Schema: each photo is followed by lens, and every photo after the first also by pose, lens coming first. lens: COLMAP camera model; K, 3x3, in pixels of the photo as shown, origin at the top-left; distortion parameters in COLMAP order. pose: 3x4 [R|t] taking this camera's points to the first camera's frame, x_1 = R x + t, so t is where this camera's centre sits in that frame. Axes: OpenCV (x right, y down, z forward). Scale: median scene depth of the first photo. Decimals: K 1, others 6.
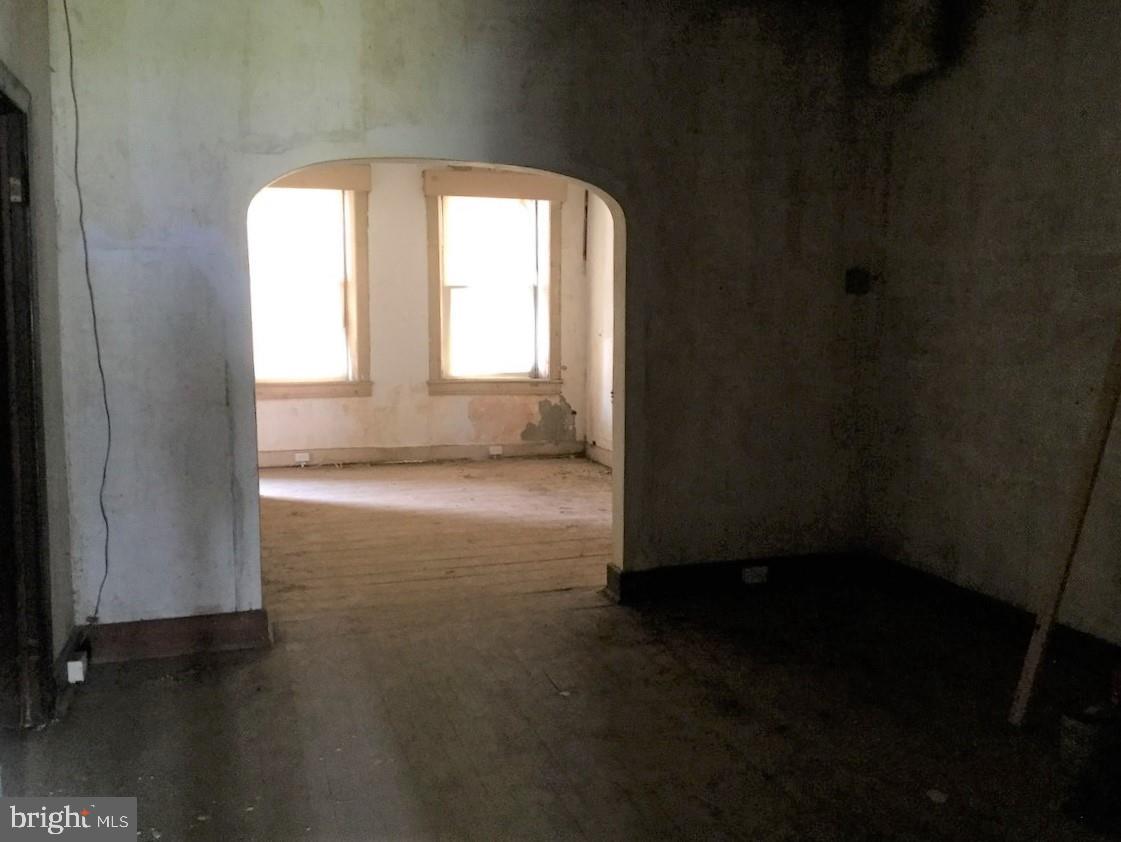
lens RADIAL K [[1021.9, 0, 561.7], [0, 1021.9, 420.2], [0, 0, 1]] dist [0.031191, 0.000000]
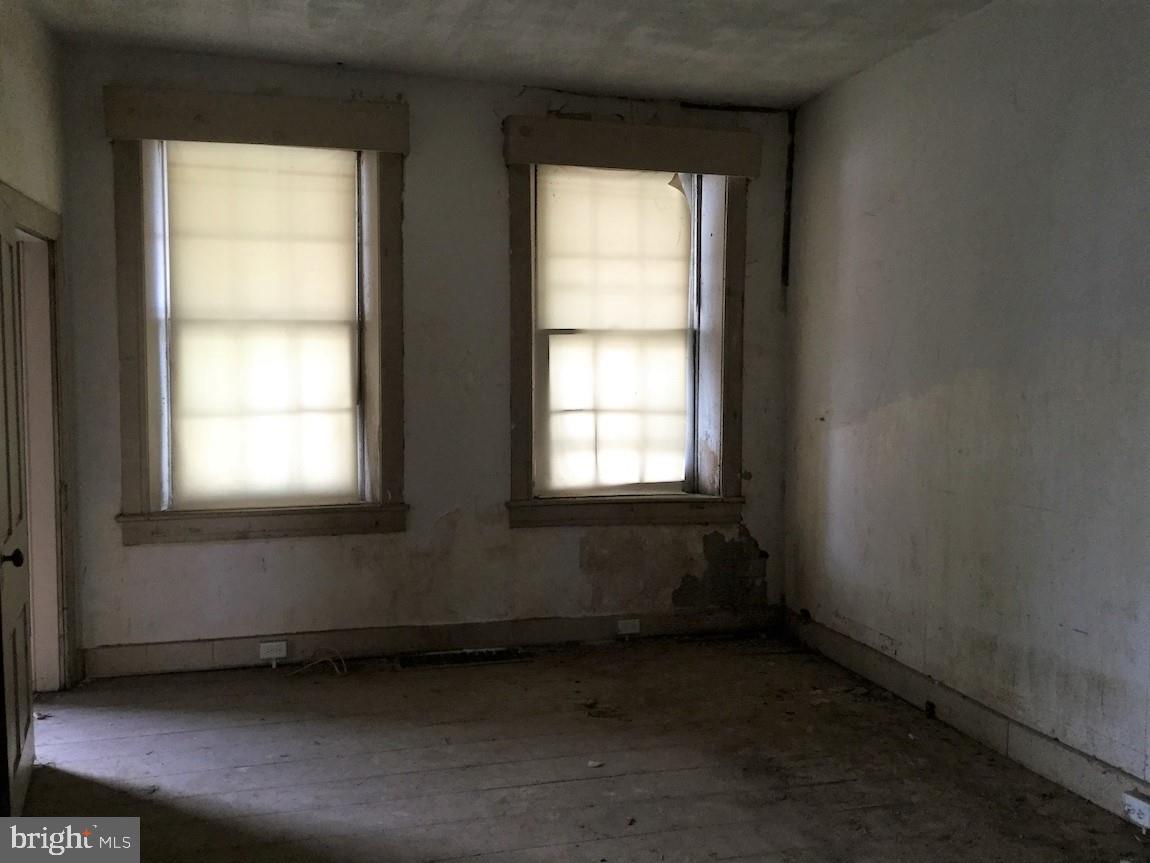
lens RADIAL K [[1048.3, 0, 576.2], [0, 1048.3, 433.8], [0, 0, 1]] dist [0.031191, 0.000000]
pose [[0.999476, 0.002480, -0.032259, -0.075222], [-0.004127, 0.998686, -0.051085, -0.045540], [0.032090, 0.051191, 0.998173, 0.431384]]
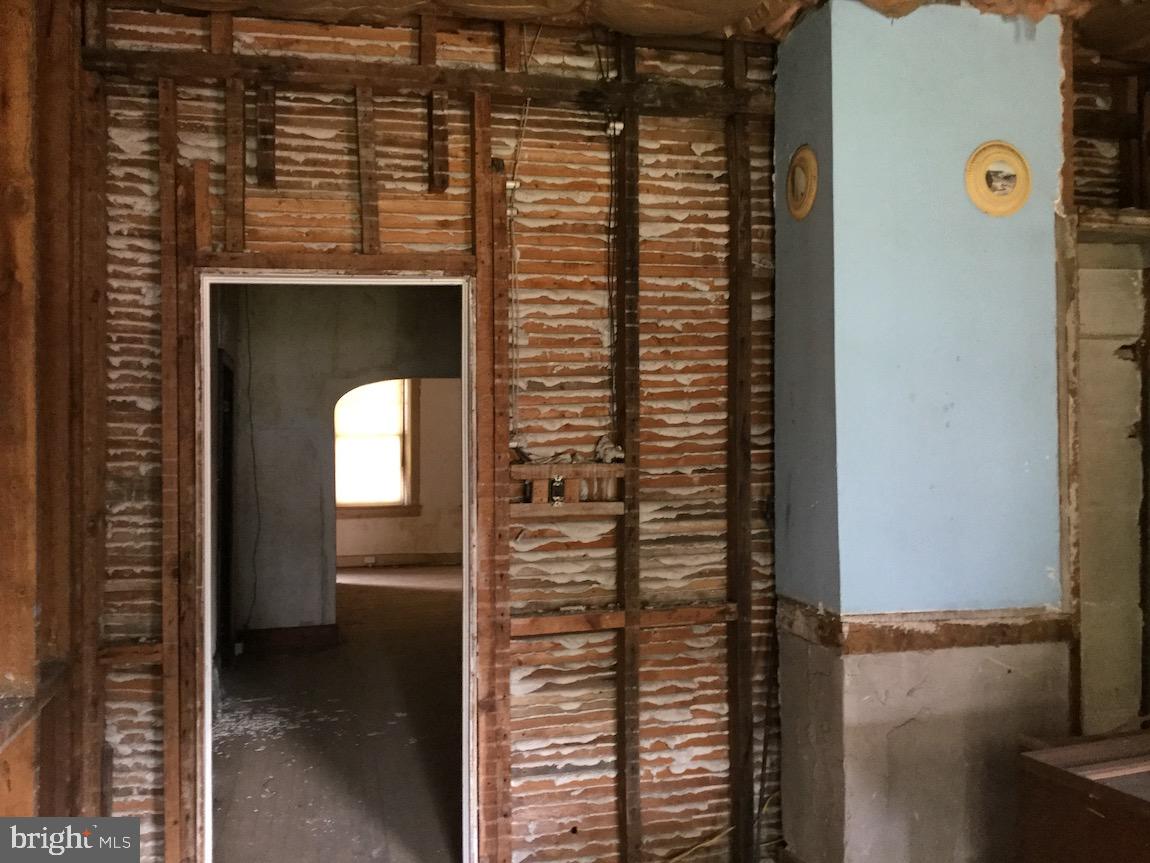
lens RADIAL K [[1048.3, 0, 574.6], [0, 1048.3, 428.5], [0, 0, 1]] dist [0.031191, 0.000000]
pose [[0.997335, -0.006960, -0.072627, 0.121332], [-0.001716, 0.992927, -0.118717, 0.025665], [0.072939, 0.118525, 0.990268, -0.388483]]
